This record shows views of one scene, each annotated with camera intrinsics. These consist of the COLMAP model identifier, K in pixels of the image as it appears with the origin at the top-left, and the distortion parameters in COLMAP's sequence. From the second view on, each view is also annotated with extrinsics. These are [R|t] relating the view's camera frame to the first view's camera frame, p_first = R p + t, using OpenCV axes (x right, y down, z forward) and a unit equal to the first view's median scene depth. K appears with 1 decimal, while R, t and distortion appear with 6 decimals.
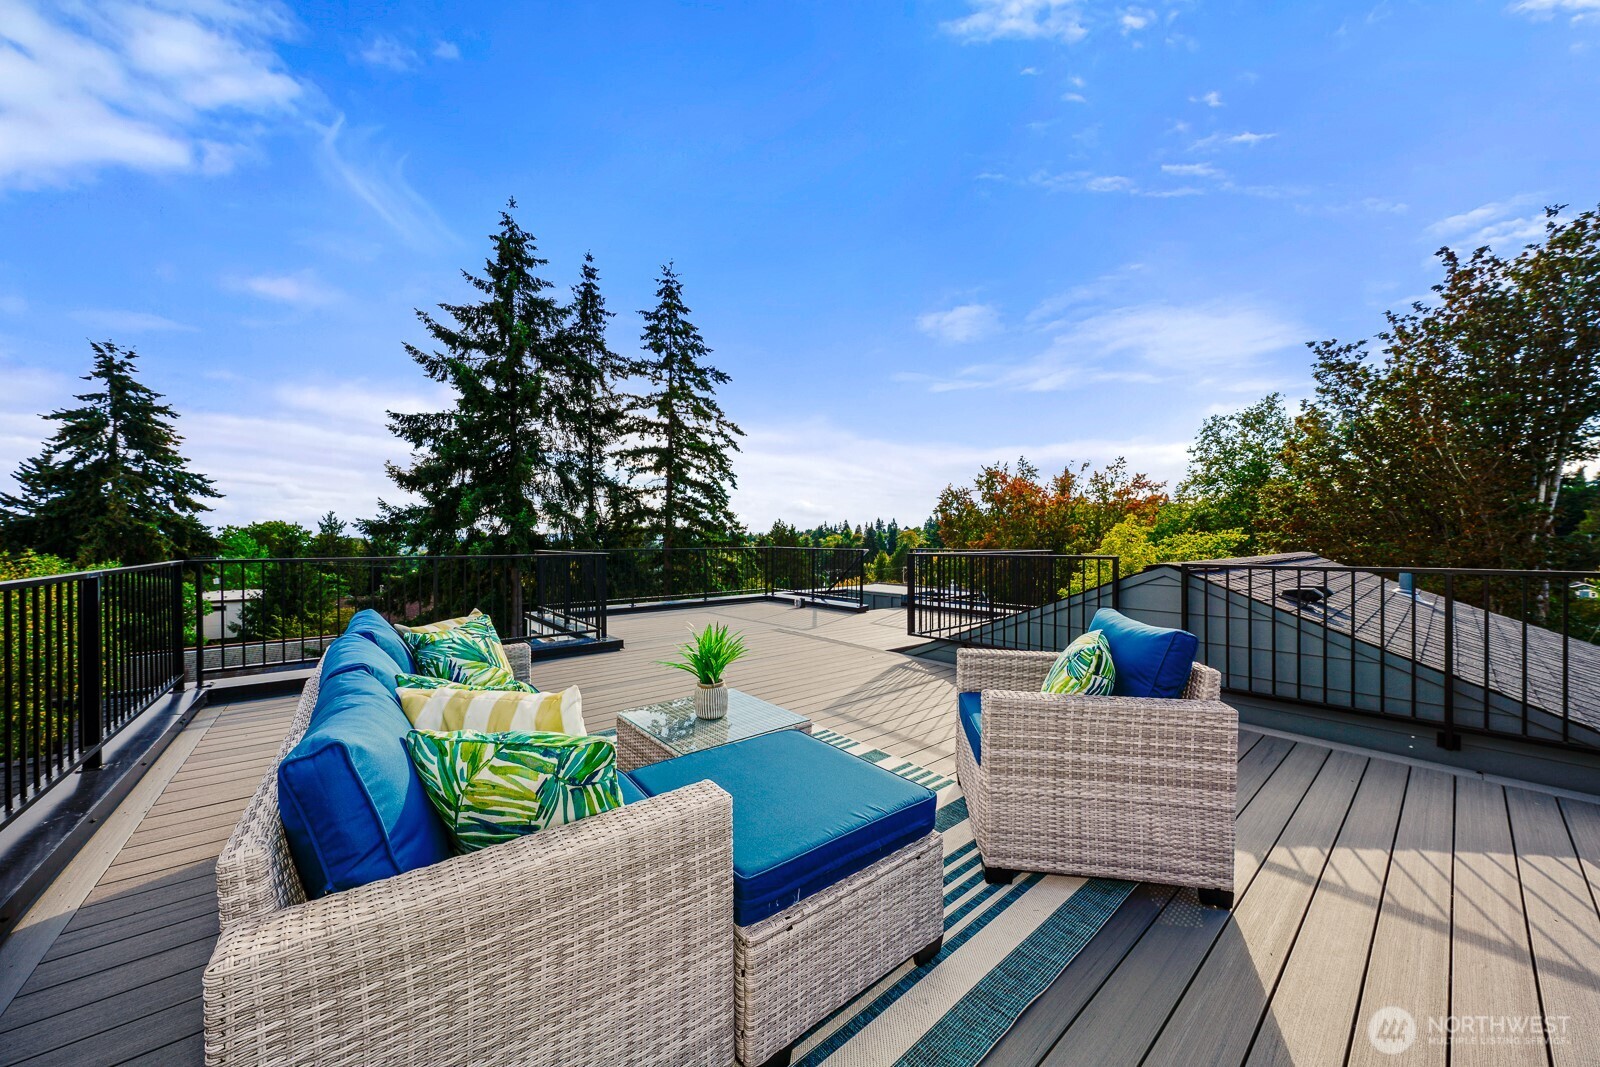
lens RADIAL K [[543.7, 0, 800.7], [0, 543.7, 542.4], [0, 0, 1]] dist [0.000272, 0.000049]
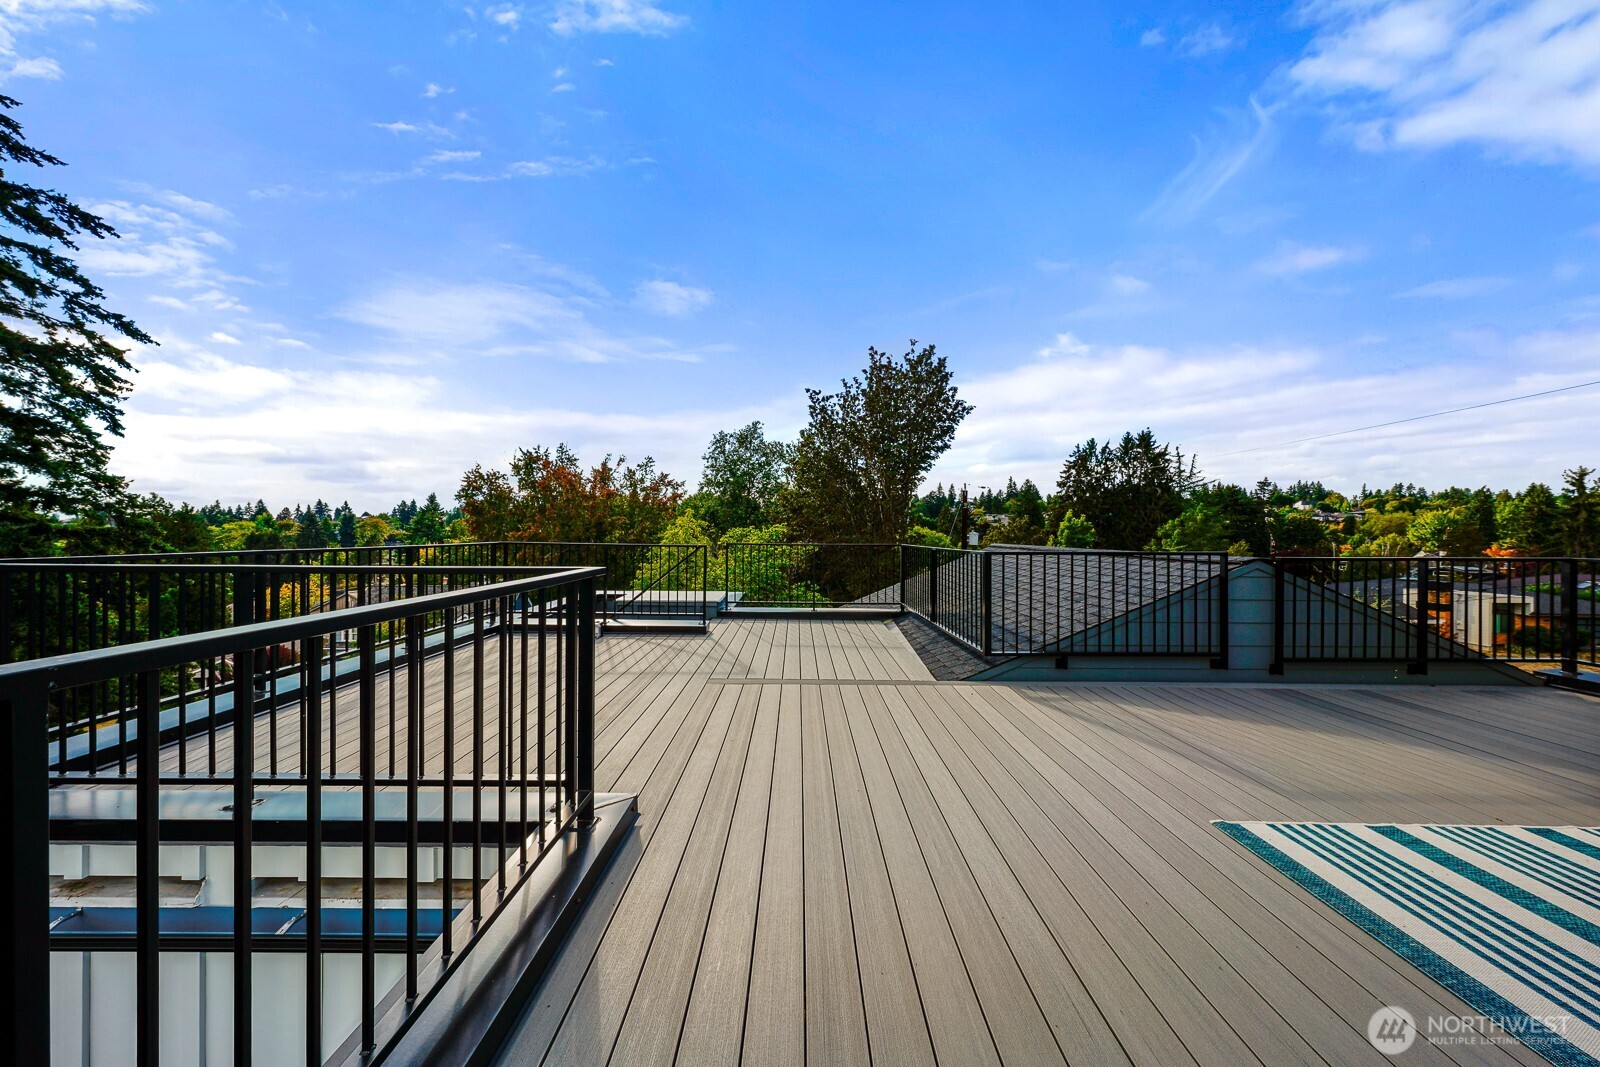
lens RADIAL K [[536.1, 0, 800.0], [0, 536.1, 533.5], [0, 0, 1]] dist [0.002622, 0.000151]
pose [[0.642132, 0.003650, 0.766585, -0.098191], [-0.004462, 0.999990, -0.001024, -0.000795], [-0.766581, -0.002763, 0.642142, 0.120496]]
